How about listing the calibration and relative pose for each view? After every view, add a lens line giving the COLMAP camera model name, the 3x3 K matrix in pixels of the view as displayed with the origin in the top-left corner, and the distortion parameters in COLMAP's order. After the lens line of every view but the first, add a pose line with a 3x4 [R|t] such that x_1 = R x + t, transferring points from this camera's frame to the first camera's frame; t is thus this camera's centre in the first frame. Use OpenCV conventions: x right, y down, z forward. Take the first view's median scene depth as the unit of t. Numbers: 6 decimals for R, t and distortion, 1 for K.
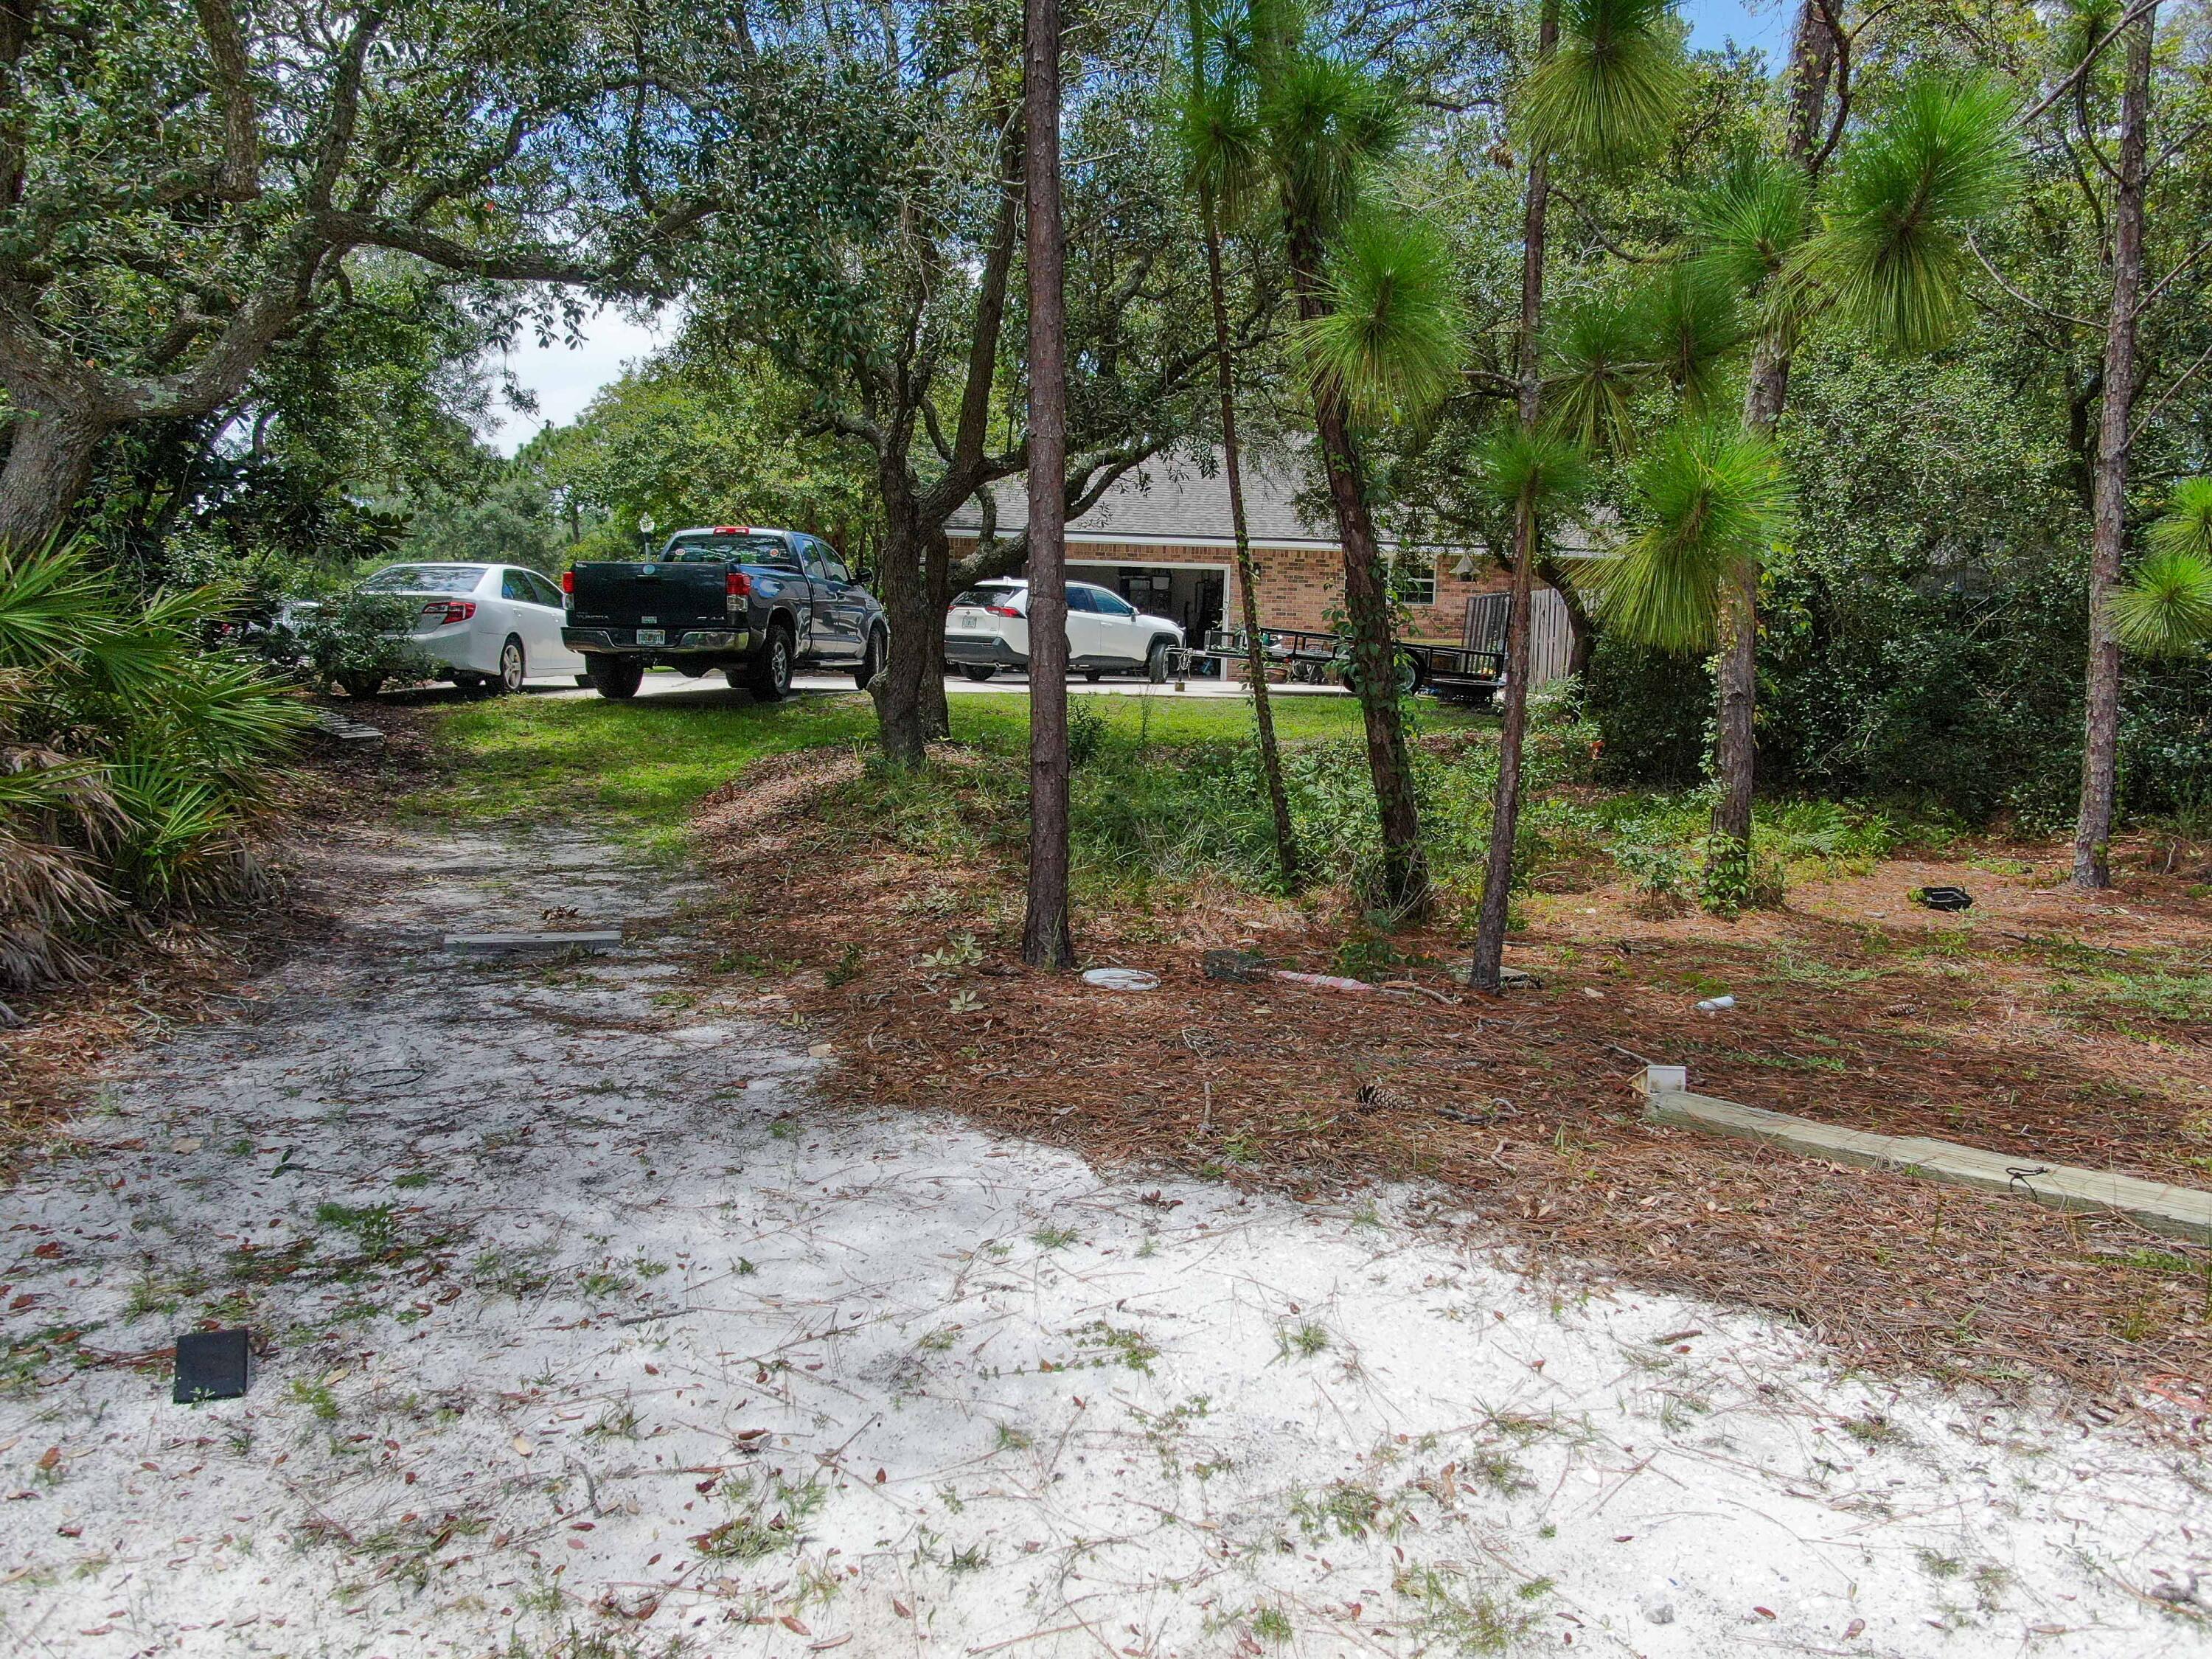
lens RADIAL K [[1586.0, 0, 1106.2], [0, 1586.0, 821.1], [0, 0, 1]] dist [-0.014502, -0.000408]
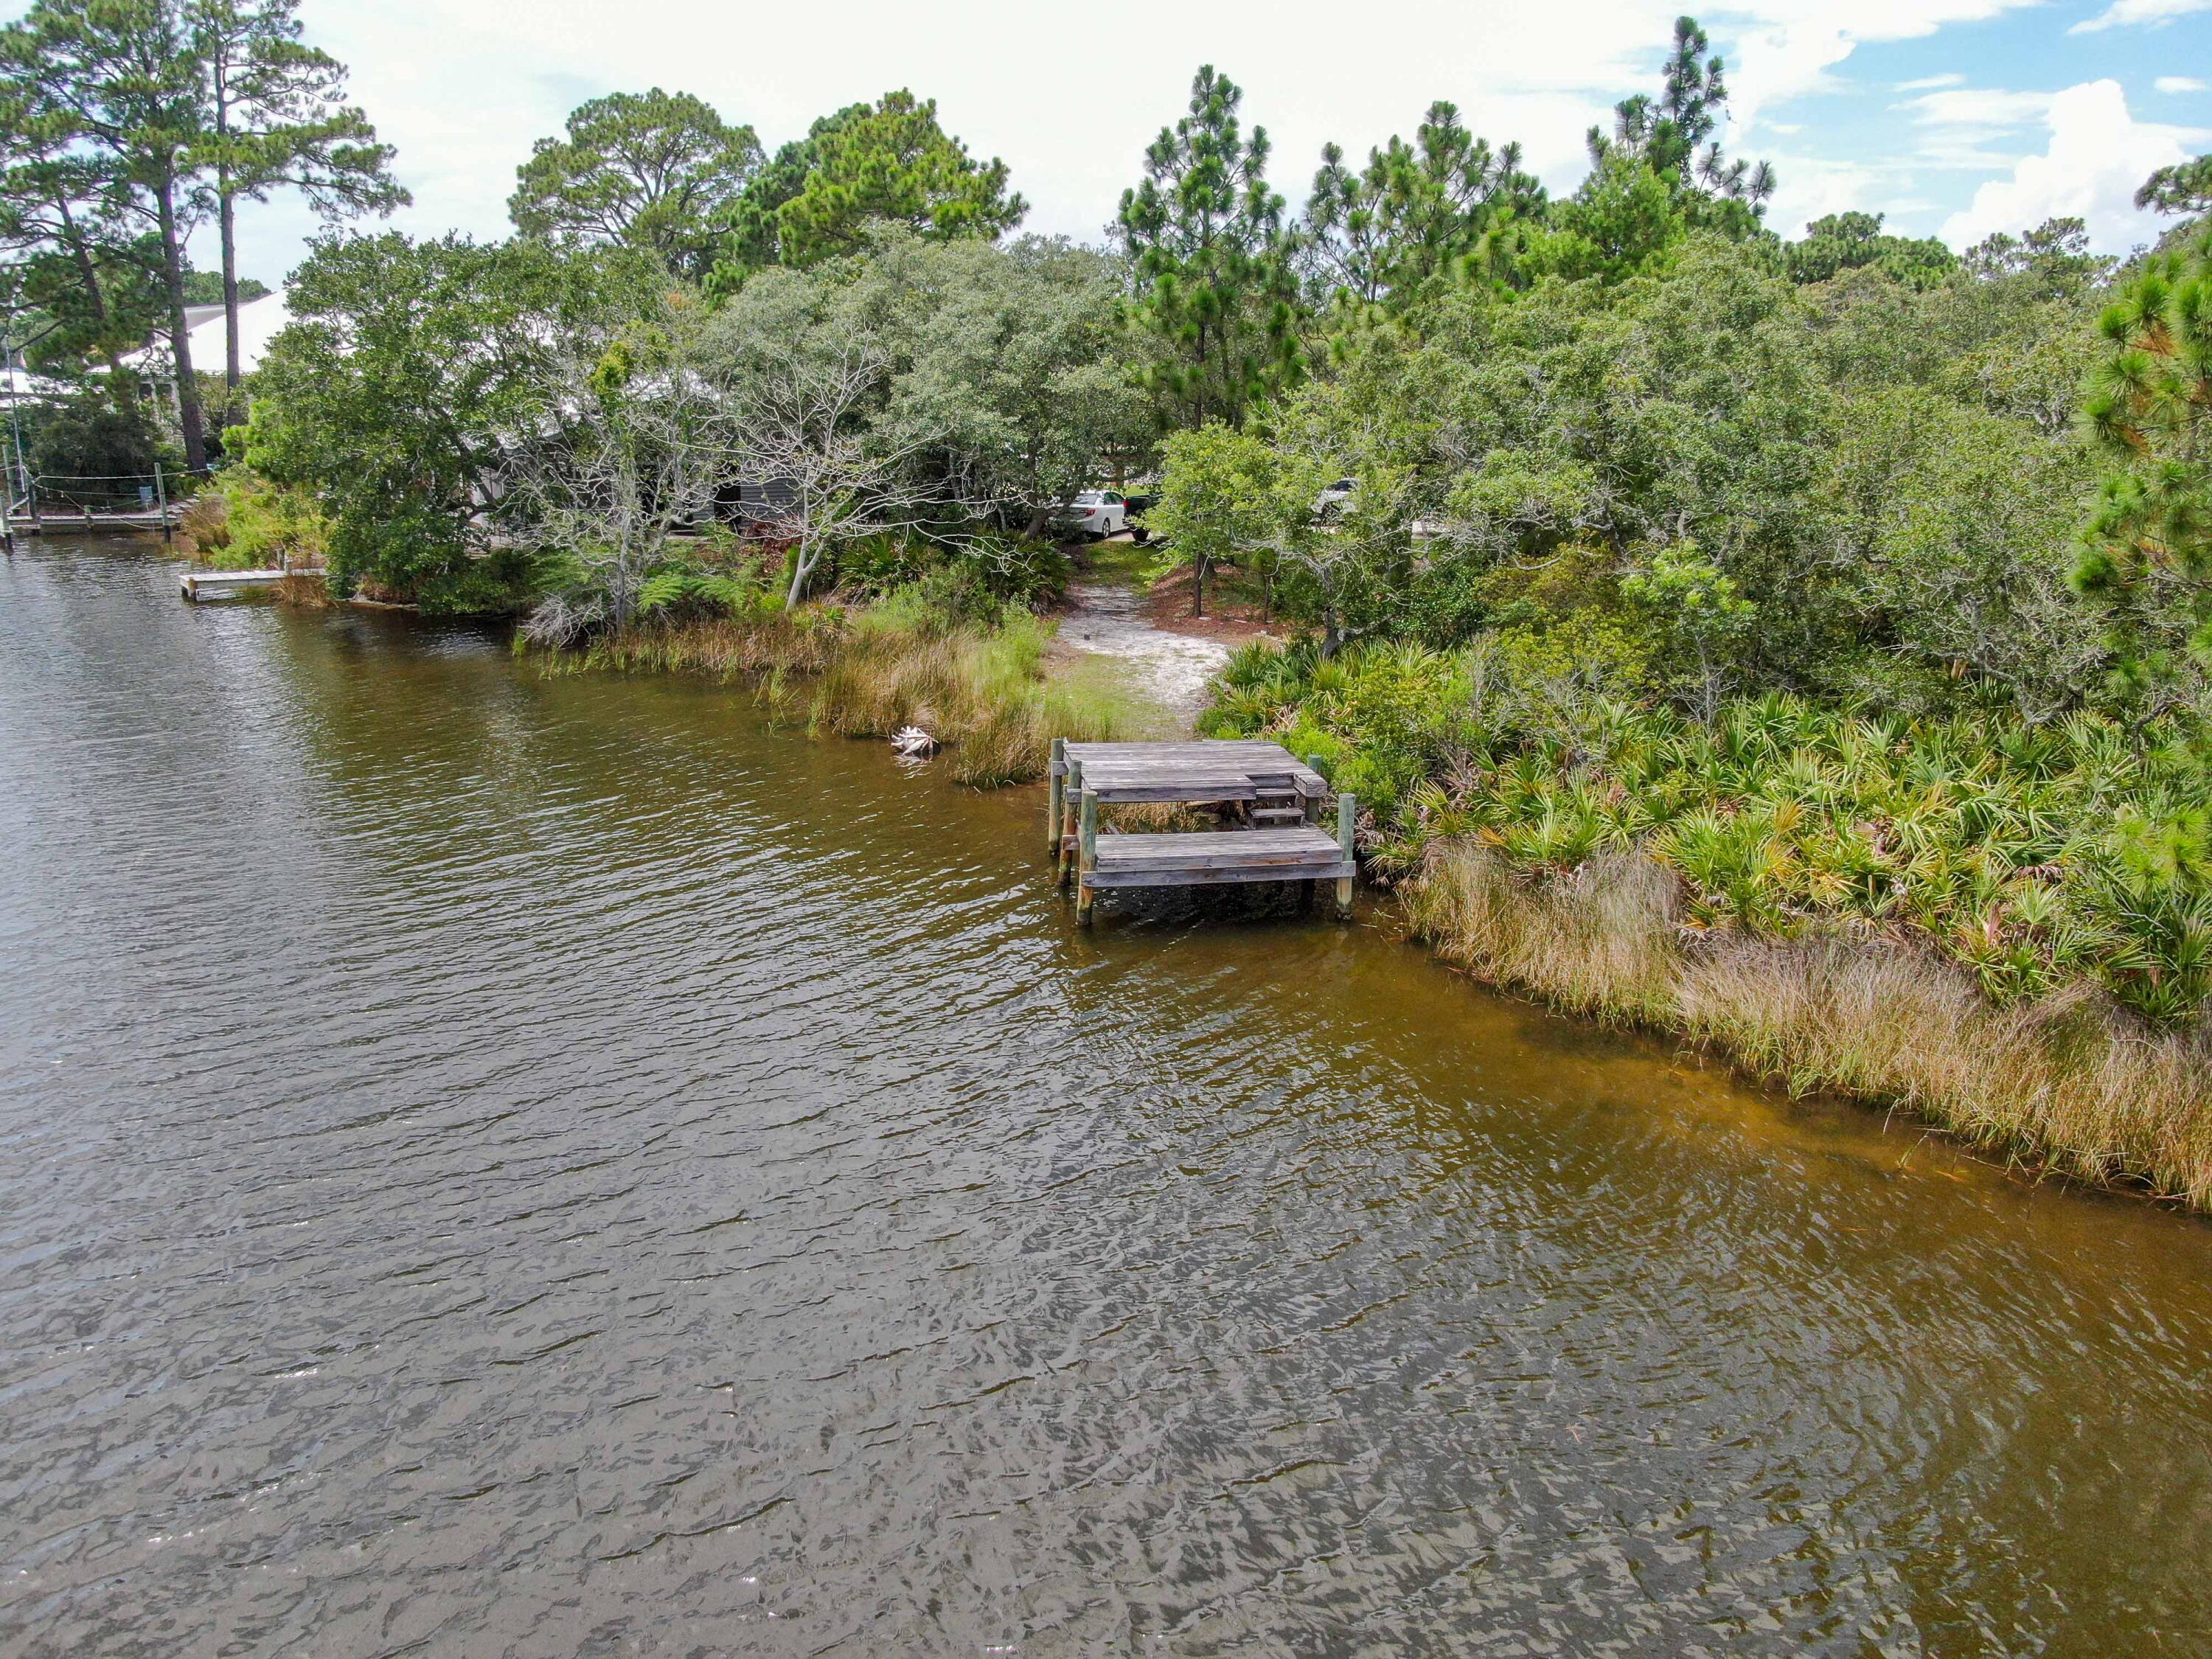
lens RADIAL K [[1586.0, 0, 1105.7], [0, 1586.0, 829.3], [0, 0, 1]] dist [-0.014502, -0.000408]
pose [[0.943491, 0.076943, -0.322342, 1.206532], [-0.023687, 0.985843, 0.165989, -0.072024], [0.330550, -0.148974, 0.931957, -3.577852]]
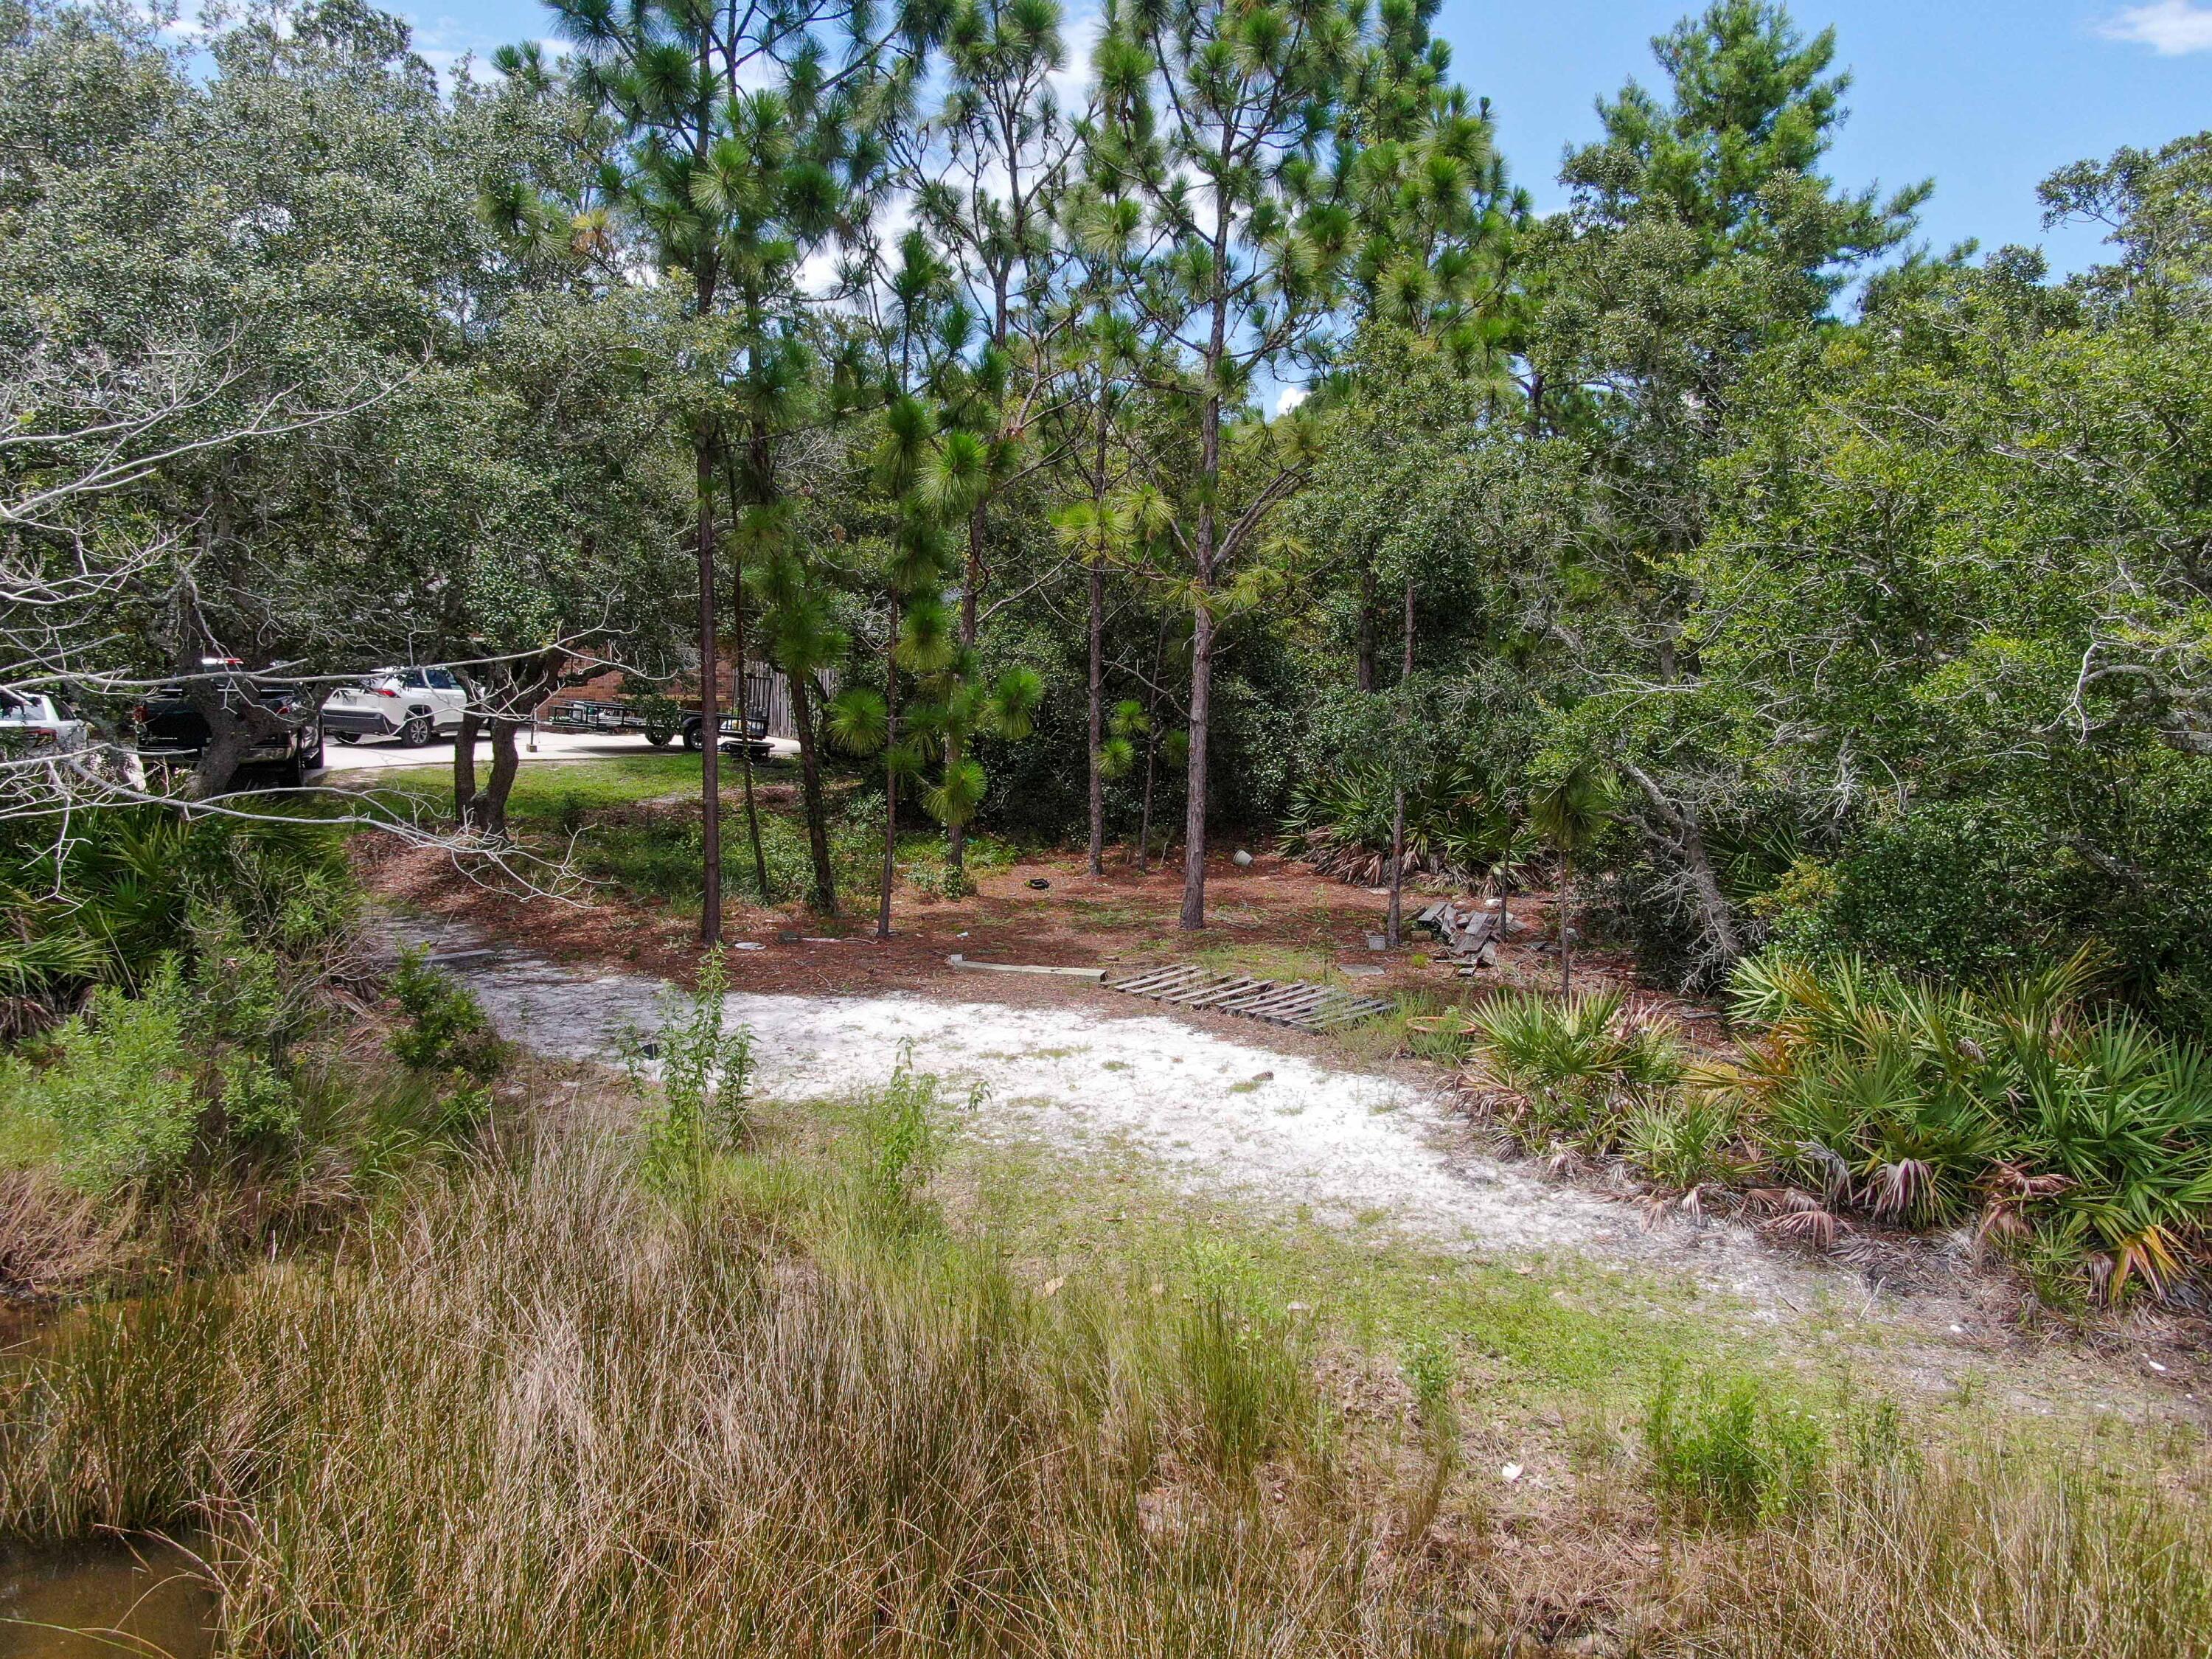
lens RADIAL K [[1586.0, 0, 1107.7], [0, 1586.0, 828.2], [0, 0, 1]] dist [-0.014502, -0.000408]
pose [[0.866937, -0.055989, 0.495264, -0.570535], [0.045809, 0.998415, 0.032682, -0.112842], [-0.496309, -0.005645, 0.868128, -1.152634]]
